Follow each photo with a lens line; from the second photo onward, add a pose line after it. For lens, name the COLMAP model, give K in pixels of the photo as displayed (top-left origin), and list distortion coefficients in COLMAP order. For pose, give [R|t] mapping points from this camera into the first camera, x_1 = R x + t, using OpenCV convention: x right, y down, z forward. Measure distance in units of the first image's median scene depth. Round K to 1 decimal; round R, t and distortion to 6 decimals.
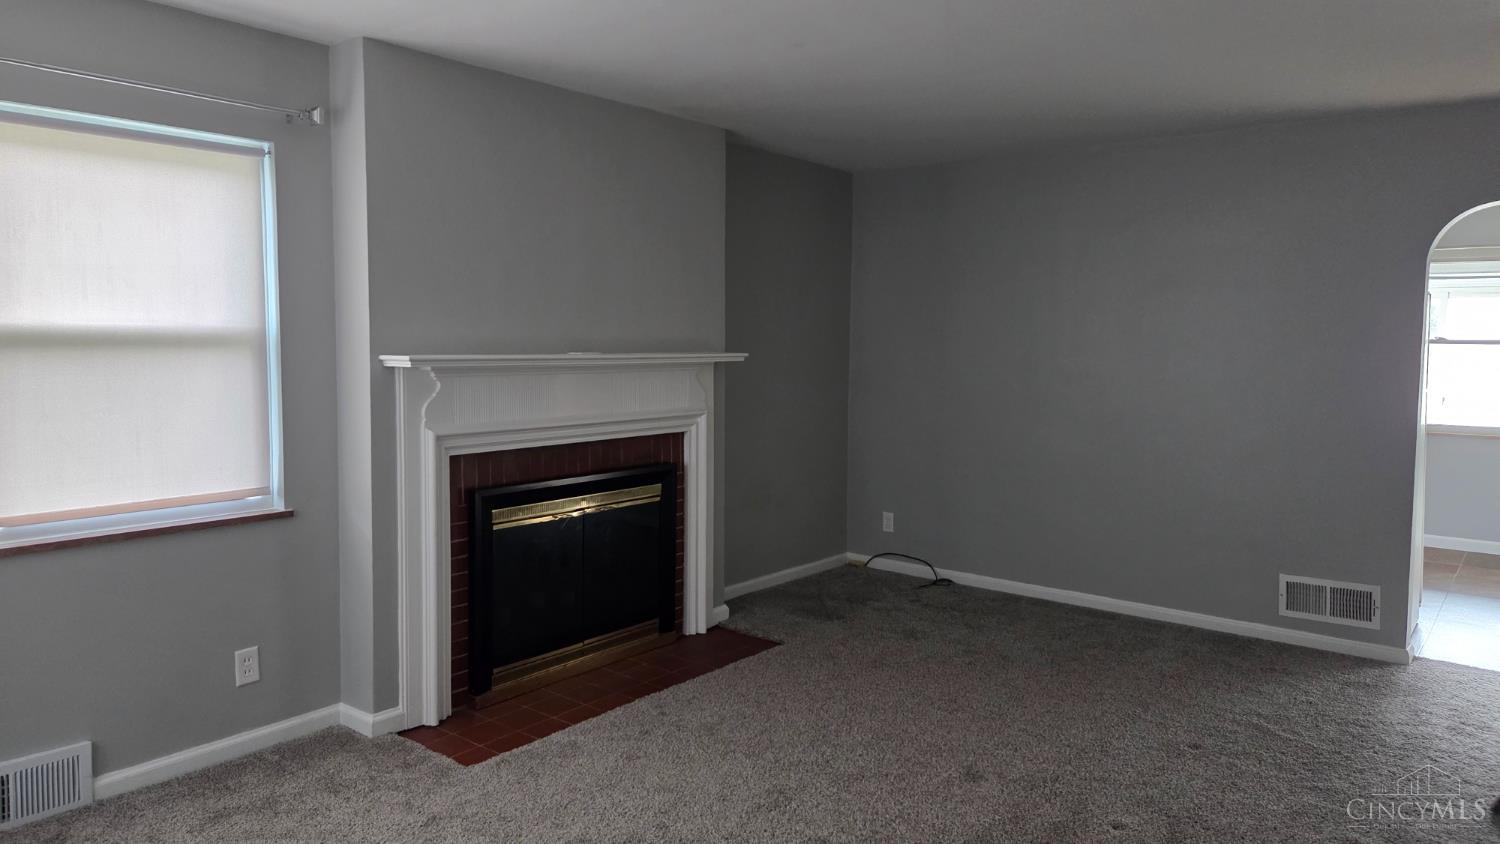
lens RADIAL K [[993.9, 0, 750.0], [0, 993.9, 422.0], [0, 0, 1]] dist [0.081762, -0.057765]
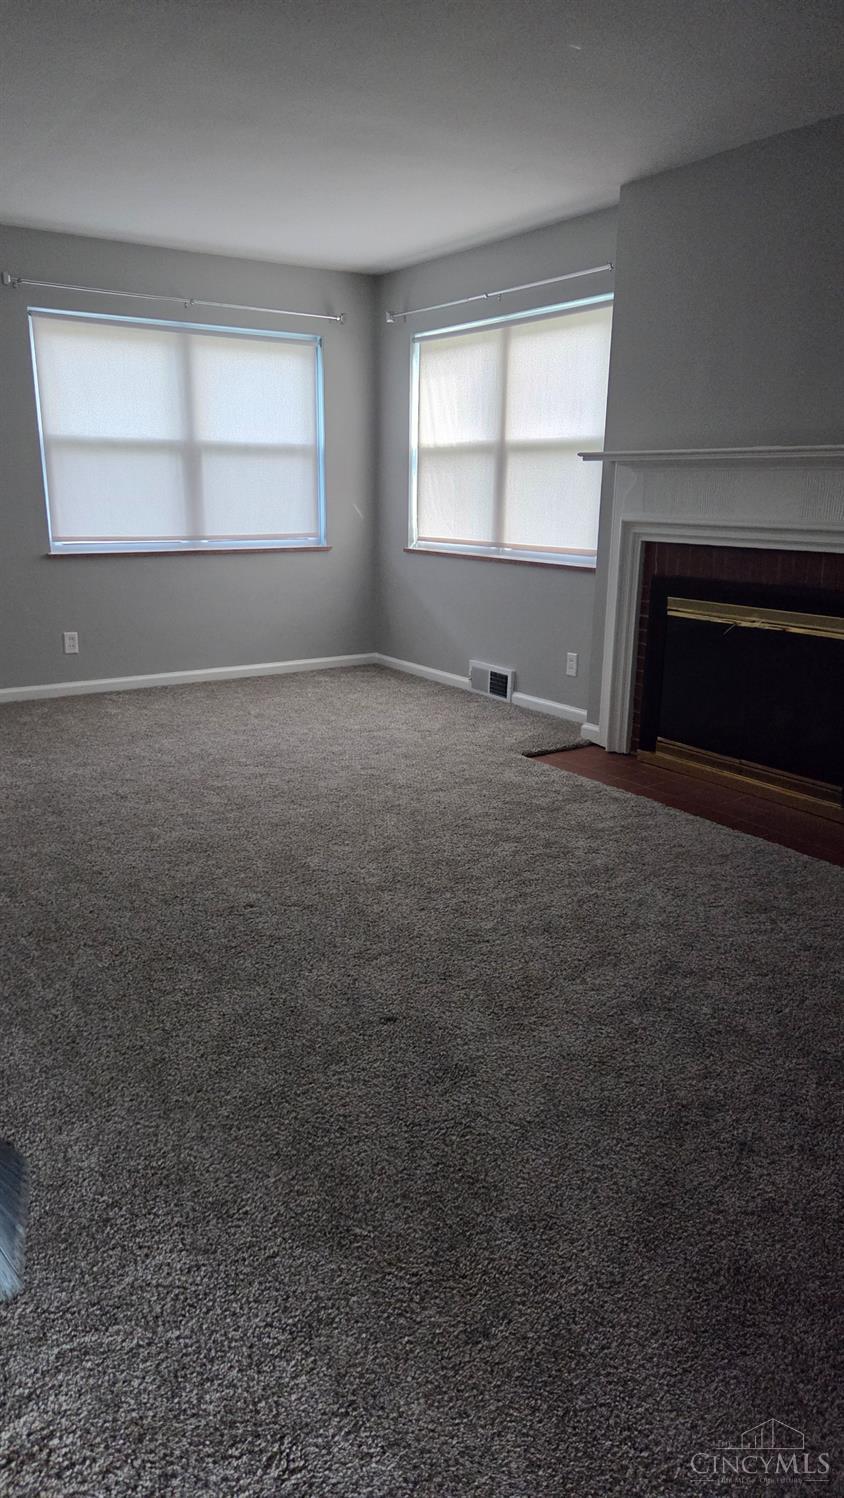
lens RADIAL K [[992.6, 0, 413.6], [0, 992.6, 752.0], [0, 0, 1]] dist [0.081762, -0.057765]
pose [[-0.332440, 0.239741, -0.912145, 0.920354], [-0.068250, 0.958501, 0.276800, -0.036397], [0.940652, 0.154273, -0.302282, 1.123379]]
